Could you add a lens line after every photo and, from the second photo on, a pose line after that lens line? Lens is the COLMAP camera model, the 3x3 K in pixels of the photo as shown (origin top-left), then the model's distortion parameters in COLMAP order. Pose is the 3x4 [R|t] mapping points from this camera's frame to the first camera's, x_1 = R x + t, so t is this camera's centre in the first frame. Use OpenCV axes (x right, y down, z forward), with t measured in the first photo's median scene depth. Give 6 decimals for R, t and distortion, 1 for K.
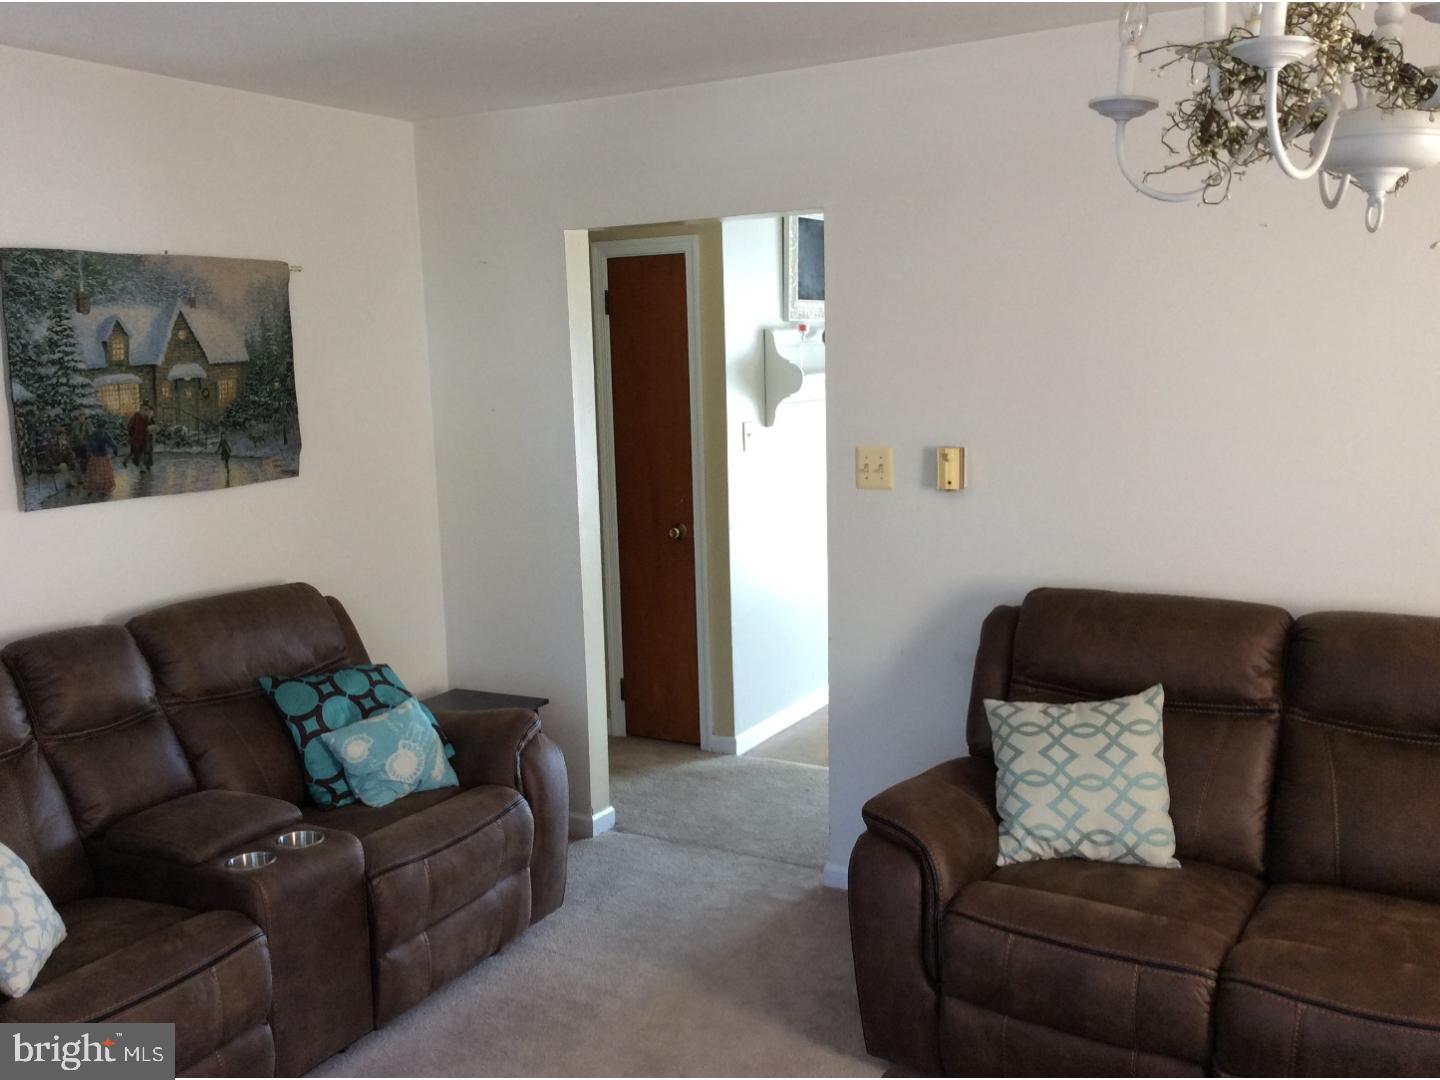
lens RADIAL K [[1294.5, 0, 720.0], [0, 1294.5, 540.0], [0, 0, 1]] dist [0.127143, -0.249529]
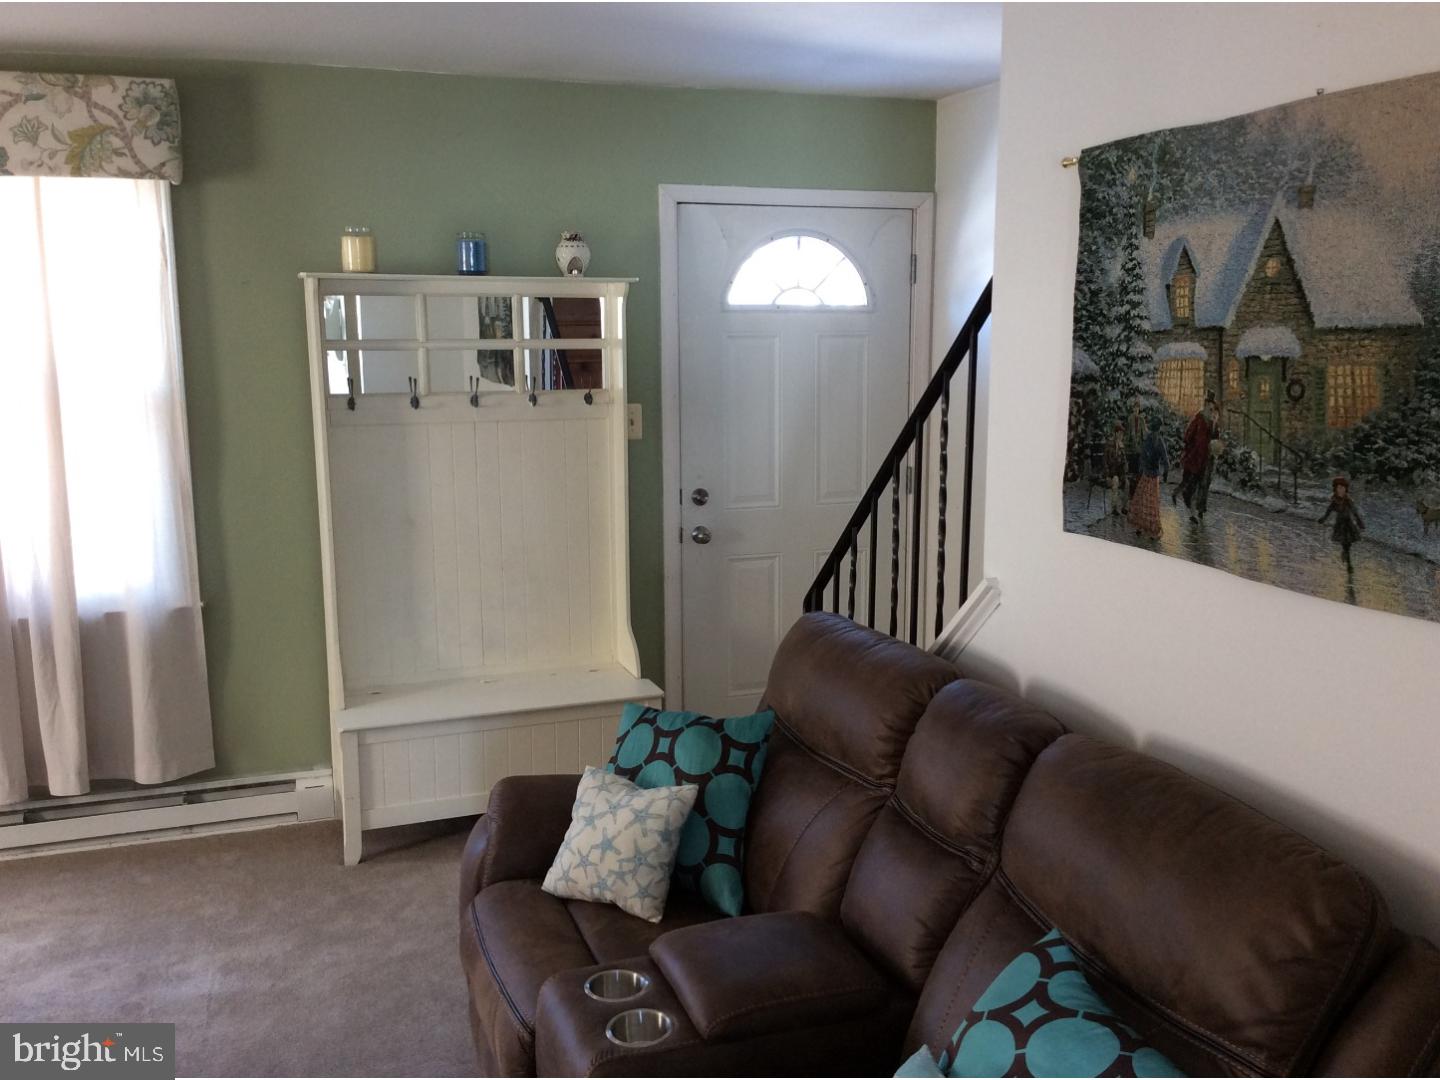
lens RADIAL K [[1294.5, 0, 720.0], [0, 1294.5, 540.0], [0, 0, 1]] dist [0.127143, -0.249529]
pose [[-0.648378, 0.153991, -0.745583, 0.108566], [-0.090291, 0.956865, 0.276148, -0.182582], [0.755946, 0.246368, -0.606506, 1.212792]]
